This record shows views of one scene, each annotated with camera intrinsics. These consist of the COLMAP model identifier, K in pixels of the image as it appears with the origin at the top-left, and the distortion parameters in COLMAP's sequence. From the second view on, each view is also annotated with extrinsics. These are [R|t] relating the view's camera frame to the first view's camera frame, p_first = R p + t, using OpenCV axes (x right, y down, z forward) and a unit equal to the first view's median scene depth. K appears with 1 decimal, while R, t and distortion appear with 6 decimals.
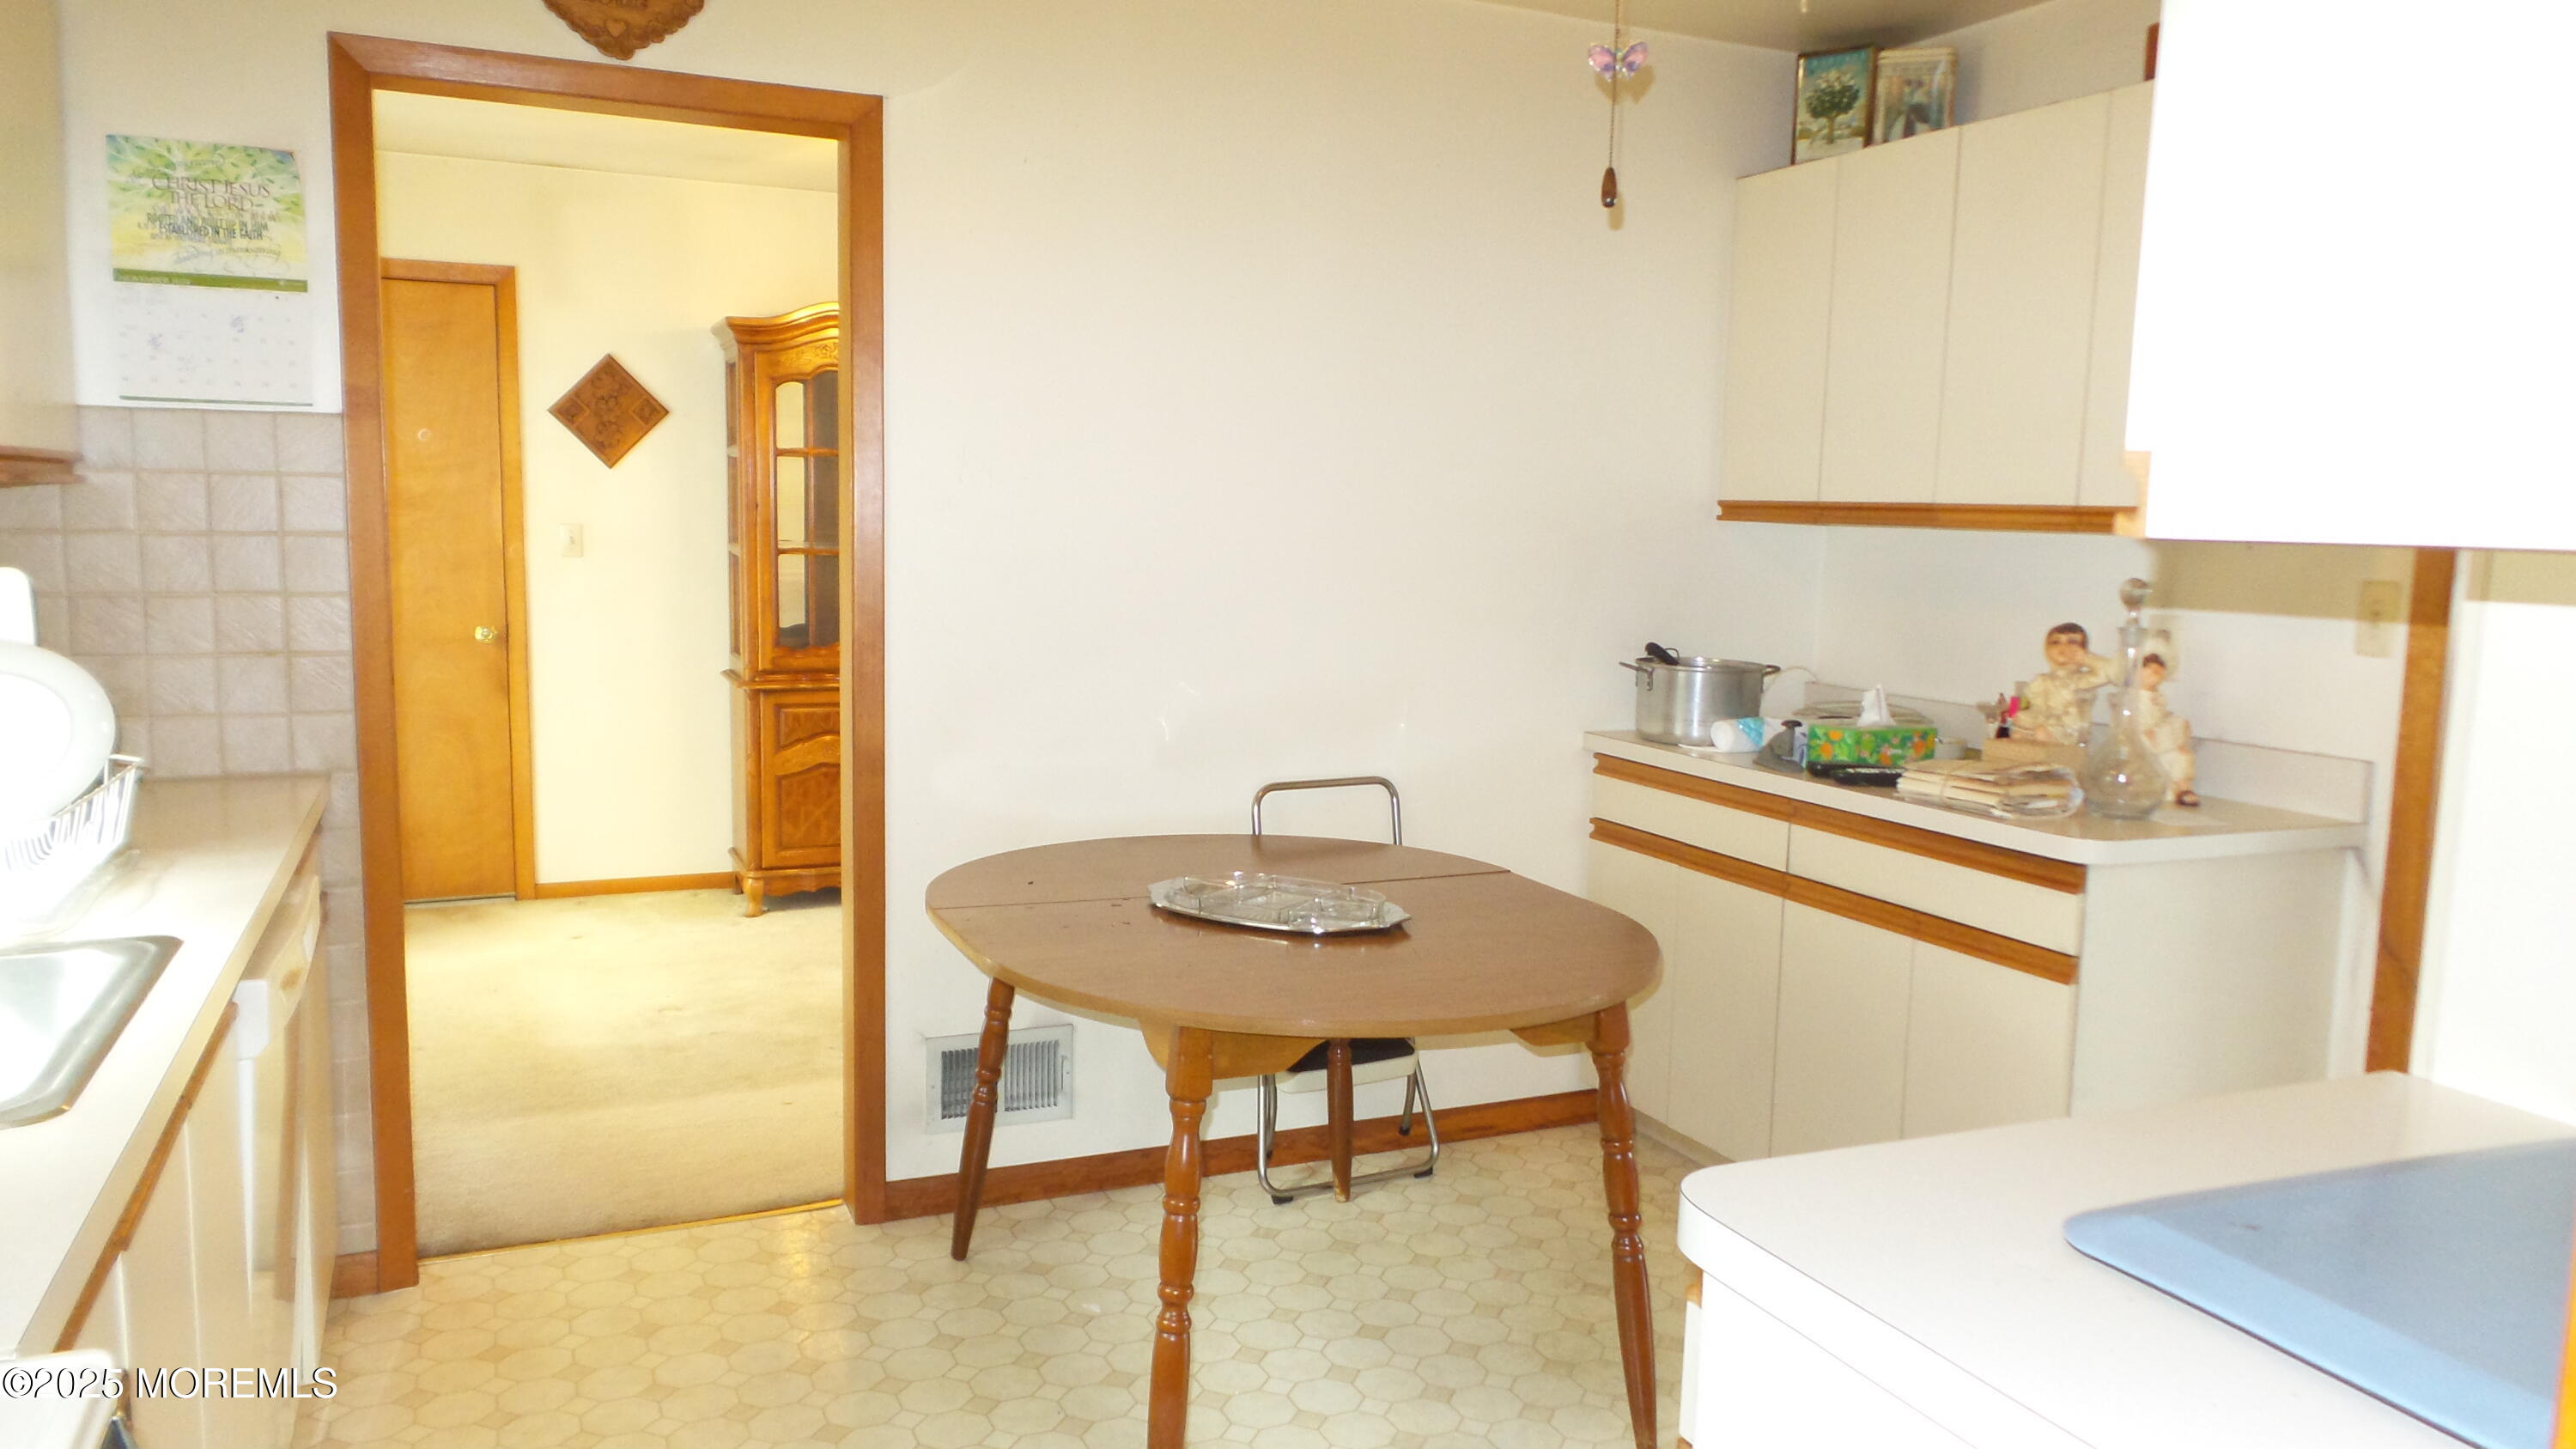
lens RADIAL K [[1788.1, 0, 1288.0], [0, 1788.1, 724.5], [0, 0, 1]] dist [-0.003963, -0.002664]
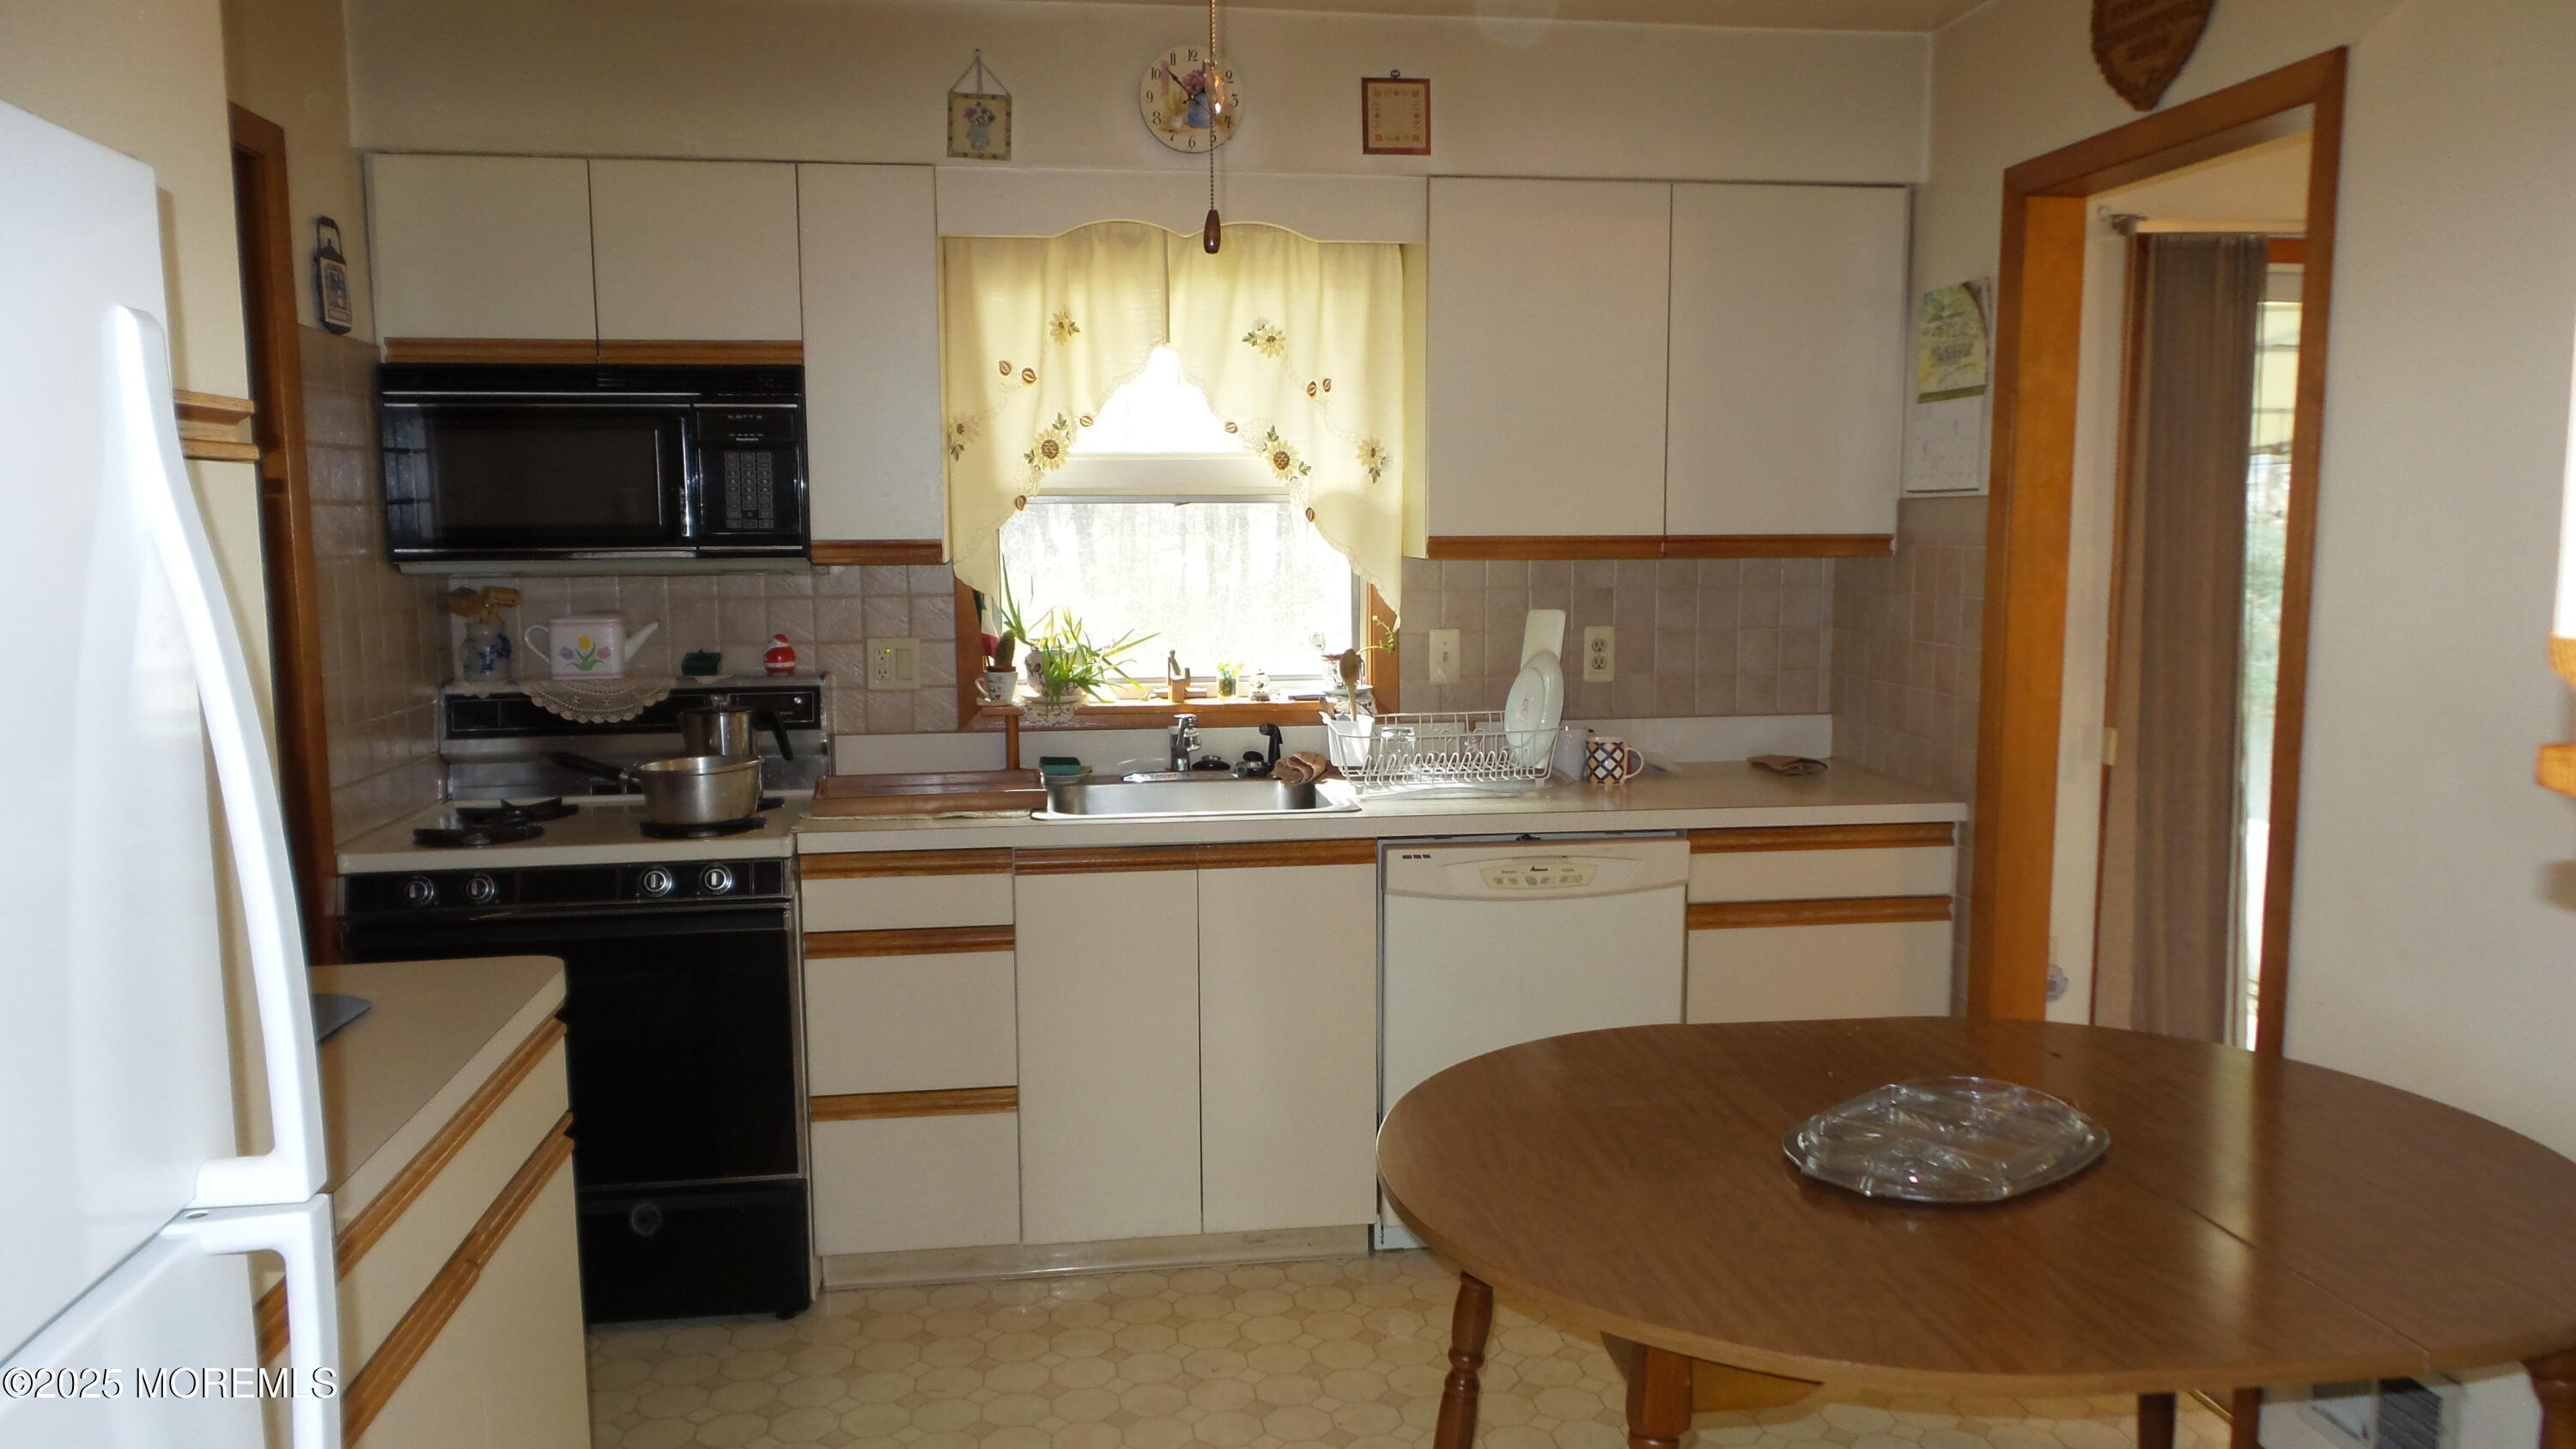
lens RADIAL K [[1813.7, 0, 1287.2], [0, 1813.7, 751.8], [0, 0, 1]] dist [0.009444, 0.000580]
pose [[-0.264643, 0.092871, -0.959864, 0.768418], [-0.119862, 0.984466, 0.128299, -0.110366], [0.956868, 0.149005, -0.249400, 0.912707]]
